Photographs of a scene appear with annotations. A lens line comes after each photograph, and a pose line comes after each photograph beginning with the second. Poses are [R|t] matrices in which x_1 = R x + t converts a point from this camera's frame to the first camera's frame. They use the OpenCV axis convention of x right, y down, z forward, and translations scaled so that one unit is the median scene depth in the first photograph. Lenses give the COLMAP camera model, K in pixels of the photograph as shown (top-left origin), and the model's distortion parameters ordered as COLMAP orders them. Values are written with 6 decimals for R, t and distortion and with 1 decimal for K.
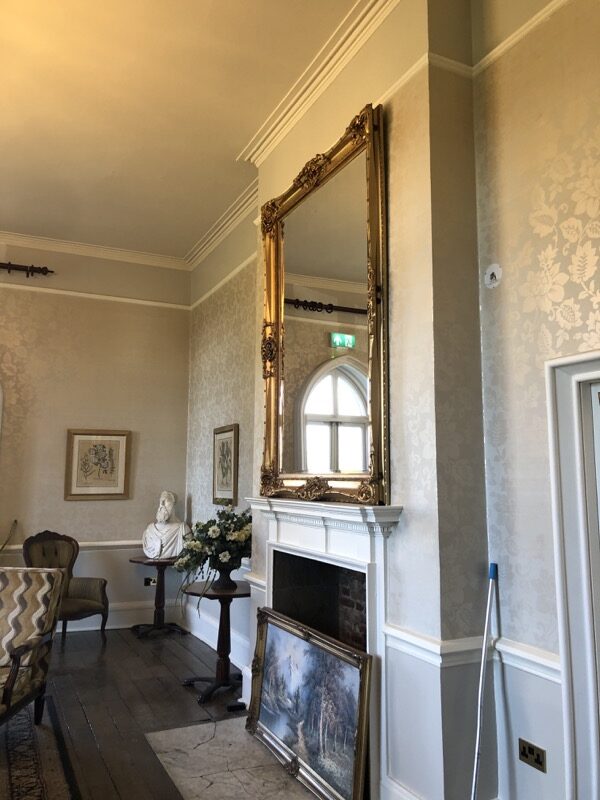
lens RADIAL K [[641.0, 0, 301.6], [0, 641.0, 397.8], [0, 0, 1]] dist [0.019075, -0.029057]
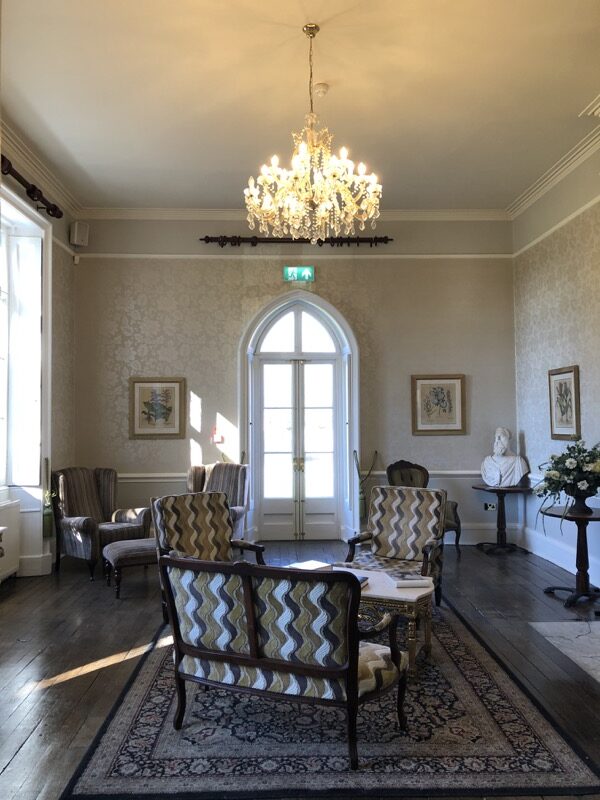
lens RADIAL K [[641.0, 0, 298.6], [0, 641.0, 398.2], [0, 0, 1]] dist [0.019075, -0.029057]
pose [[0.912092, -0.021294, -0.409431, -0.081250], [0.061579, 0.994437, 0.085460, -0.023471], [0.405334, -0.103160, 0.908330, -0.157103]]
